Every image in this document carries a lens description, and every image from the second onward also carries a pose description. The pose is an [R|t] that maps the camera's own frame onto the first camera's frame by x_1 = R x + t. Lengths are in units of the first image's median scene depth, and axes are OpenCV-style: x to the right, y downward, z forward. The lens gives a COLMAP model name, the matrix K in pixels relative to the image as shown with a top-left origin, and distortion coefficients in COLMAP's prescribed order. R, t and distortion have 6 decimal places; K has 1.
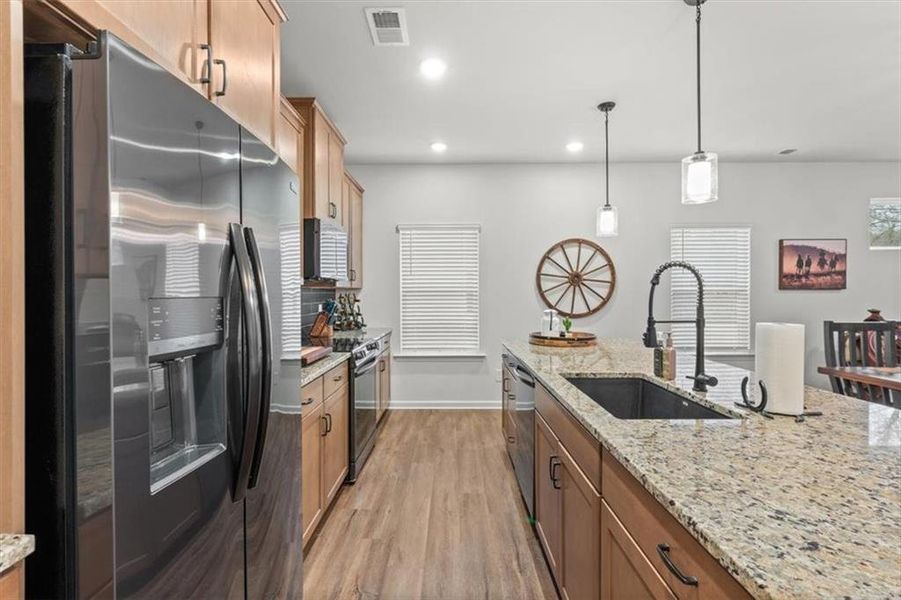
lens RADIAL K [[411.7, 0, 449.4], [0, 411.7, 296.8], [0, 0, 1]] dist [-0.011011, 0.003610]
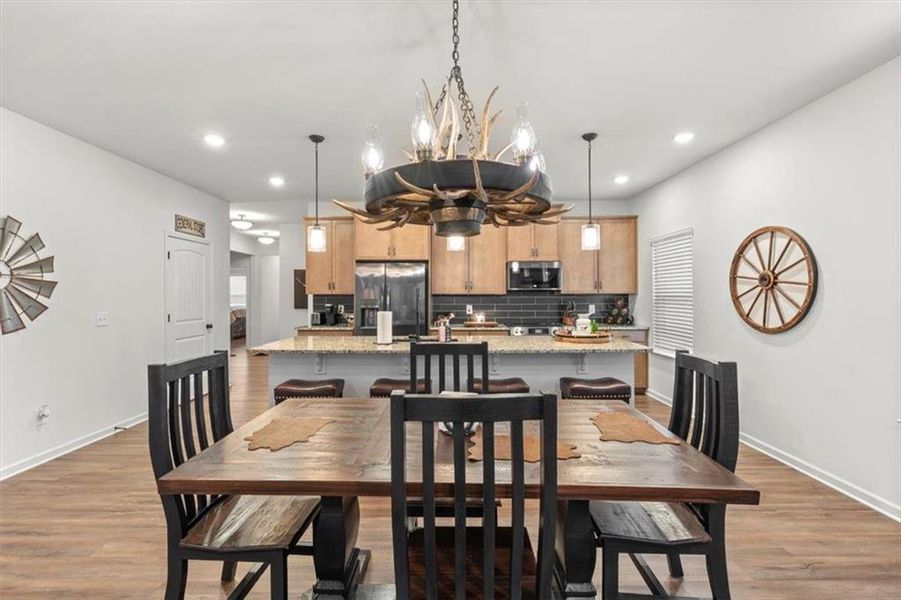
lens RADIAL K [[411.7, 0, 448.0], [0, 411.7, 290.1], [0, 0, 1]] dist [-0.011011, 0.003610]
pose [[0.003285, -0.008113, -0.999962, 1.061754], [-0.003990, 0.999959, -0.008126, -0.018441], [0.999987, 0.004016, 0.003252, 0.420063]]
